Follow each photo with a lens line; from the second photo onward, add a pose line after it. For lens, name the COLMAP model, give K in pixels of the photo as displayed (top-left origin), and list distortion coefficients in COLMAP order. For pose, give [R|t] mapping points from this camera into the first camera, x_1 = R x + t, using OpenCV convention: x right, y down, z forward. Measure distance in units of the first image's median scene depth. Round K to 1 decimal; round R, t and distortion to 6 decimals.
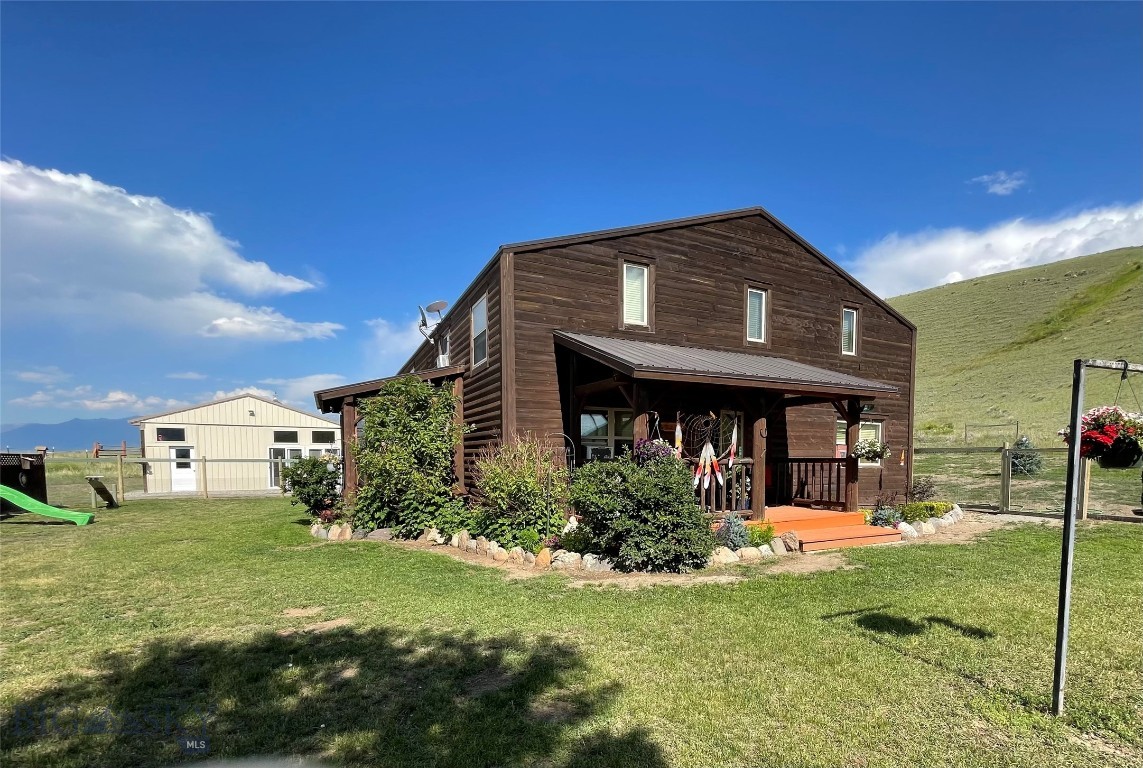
lens RADIAL K [[524.4, 0, 625.6], [0, 524.4, 487.0], [0, 0, 1]] dist [0.001275, 0.000098]
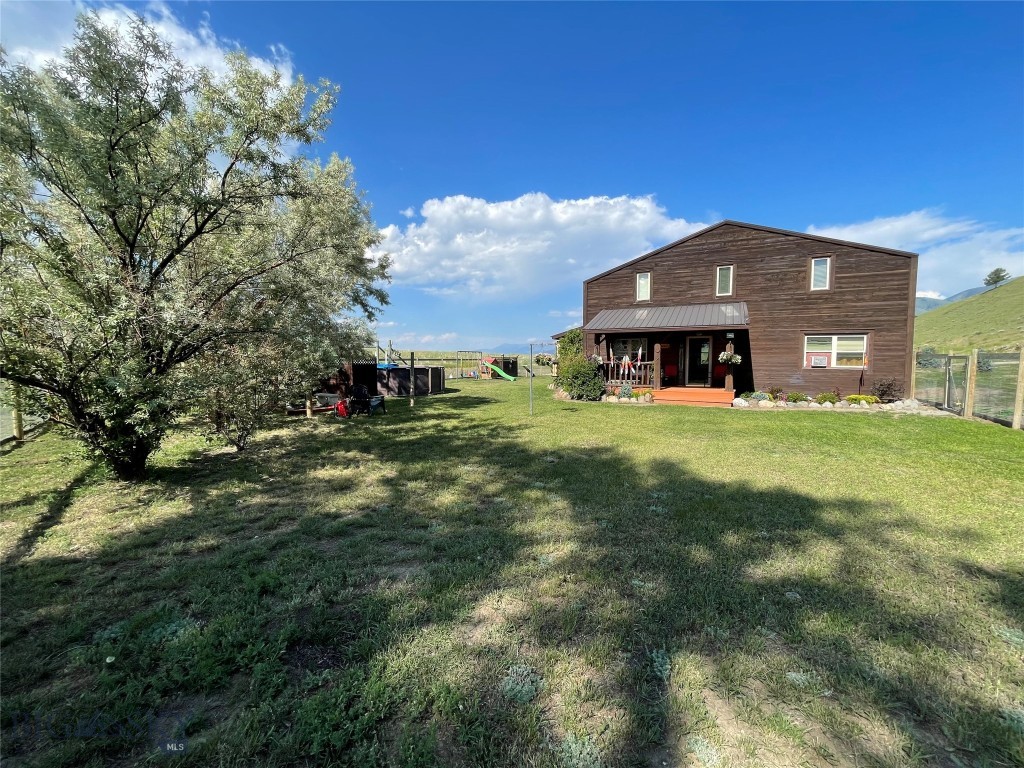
lens RADIAL K [[407.7, 0, 512.0], [0, 407.7, 384.0], [0, 0, 1]] dist [-0.003104, -0.000005]
pose [[0.558178, 0.060550, -0.827509, 1.230564], [-0.043091, 0.998103, 0.043966, -0.009206], [0.828602, 0.011117, 0.559728, -0.441874]]
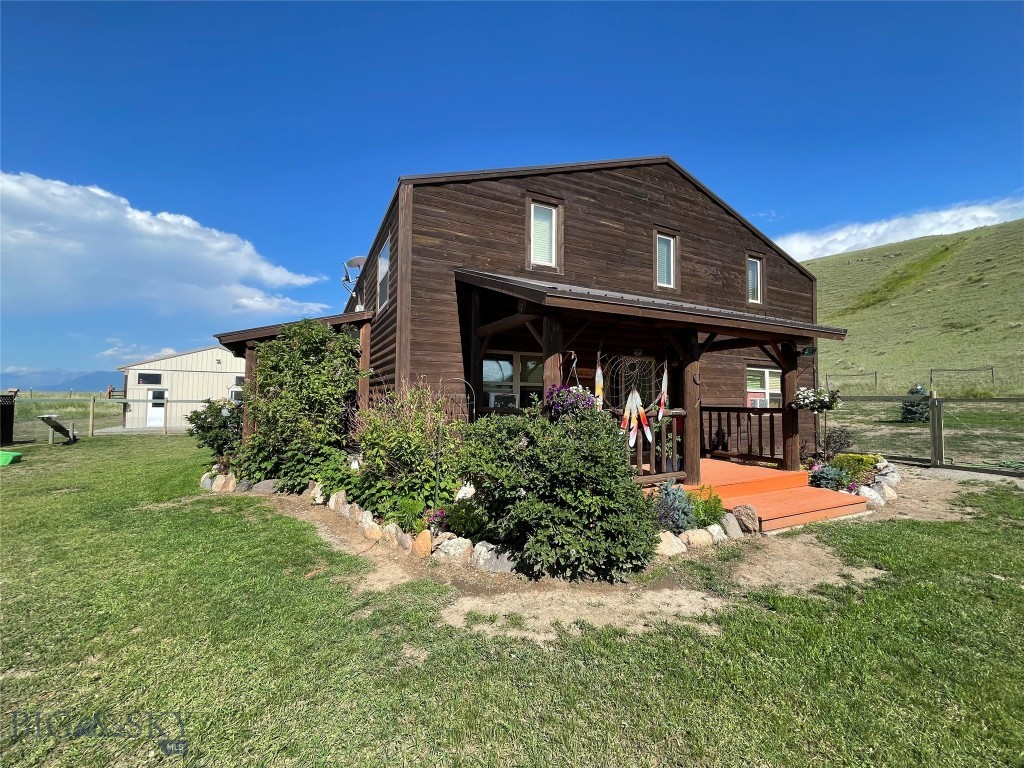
lens RADIAL K [[407.7, 0, 512.0], [0, 407.7, 384.0], [0, 0, 1]] dist [-0.003104, -0.000005]
pose [[0.998992, 0.005877, -0.044506, -0.003789], [-0.009995, 0.995627, -0.092880, -0.028226], [0.043766, 0.093231, 0.994682, 0.301839]]
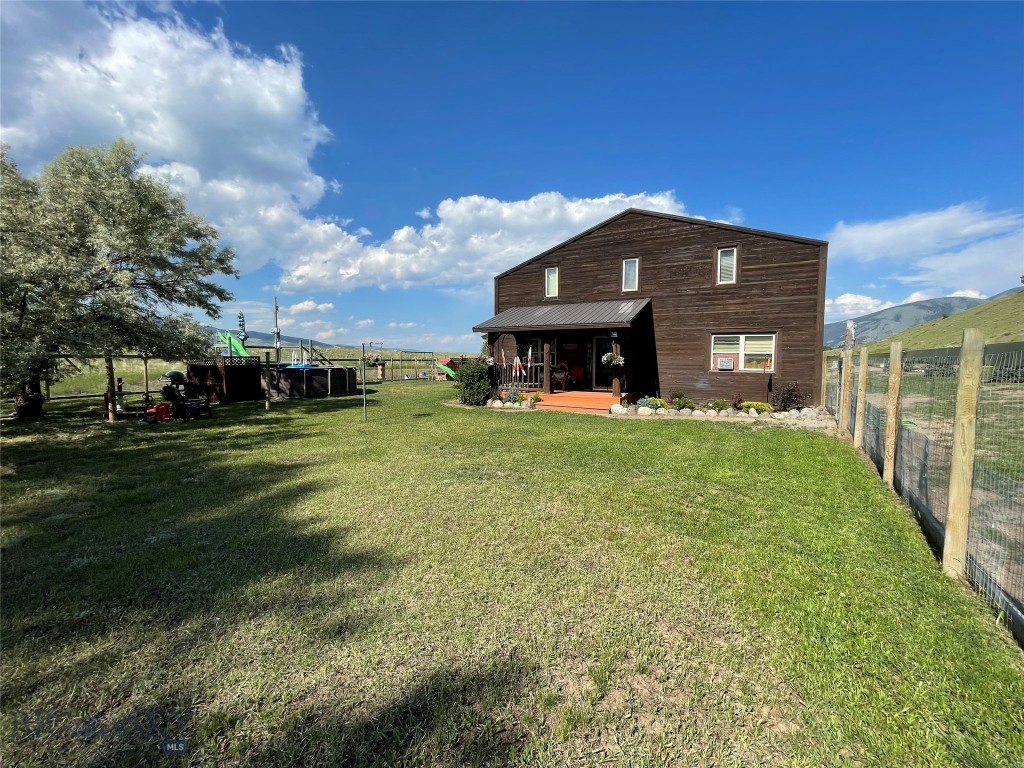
lens RADIAL K [[407.4, 0, 510.1], [0, 407.4, 388.8], [0, 0, 1]] dist [-0.000357, -0.000070]
pose [[0.520548, 0.072795, -0.850724, 1.403712], [-0.047663, 0.997283, 0.056171, -0.034853], [0.852501, 0.011309, 0.522603, 0.037018]]
